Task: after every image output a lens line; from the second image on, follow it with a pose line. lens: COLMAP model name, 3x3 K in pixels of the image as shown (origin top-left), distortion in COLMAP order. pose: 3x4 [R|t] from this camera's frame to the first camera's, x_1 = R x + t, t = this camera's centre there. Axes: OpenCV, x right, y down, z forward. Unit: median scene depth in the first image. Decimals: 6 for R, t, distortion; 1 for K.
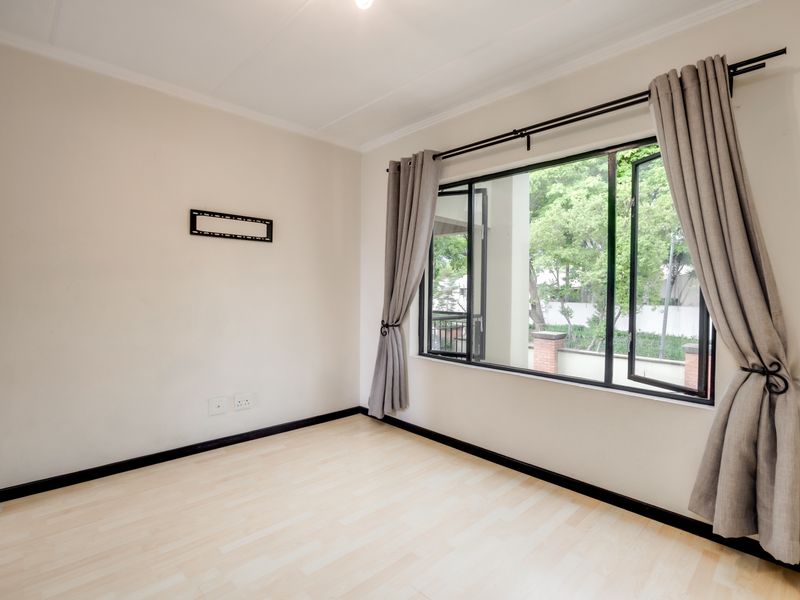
lens RADIAL K [[409.3, 0, 402.6], [0, 409.3, 297.2], [0, 0, 1]] dist [-0.031219, 0.010041]
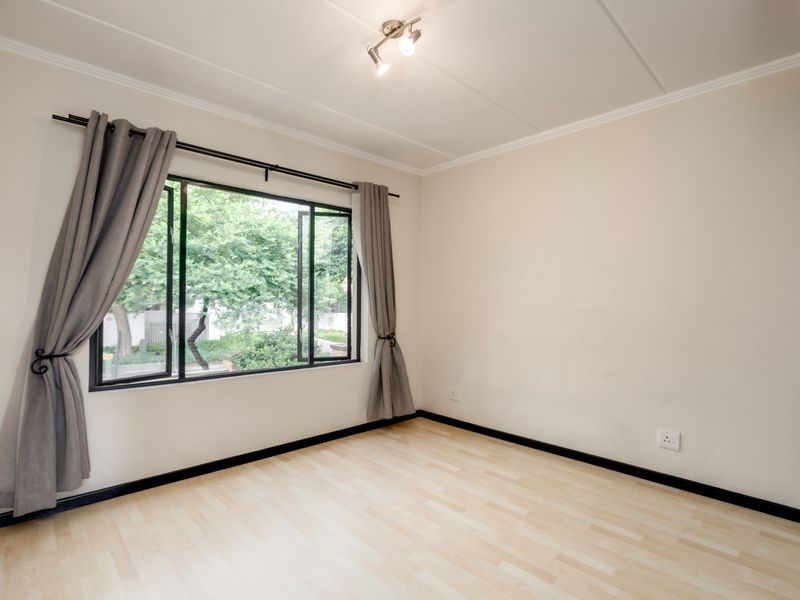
lens RADIAL K [[409.3, 0, 402.6], [0, 409.3, 297.2], [0, 0, 1]] dist [-0.031219, 0.010041]
pose [[0.001137, 0.001935, 0.999997, -0.889479], [0.011192, 0.999935, -0.001948, -0.019575], [-0.999937, 0.011194, 0.001115, 0.625008]]
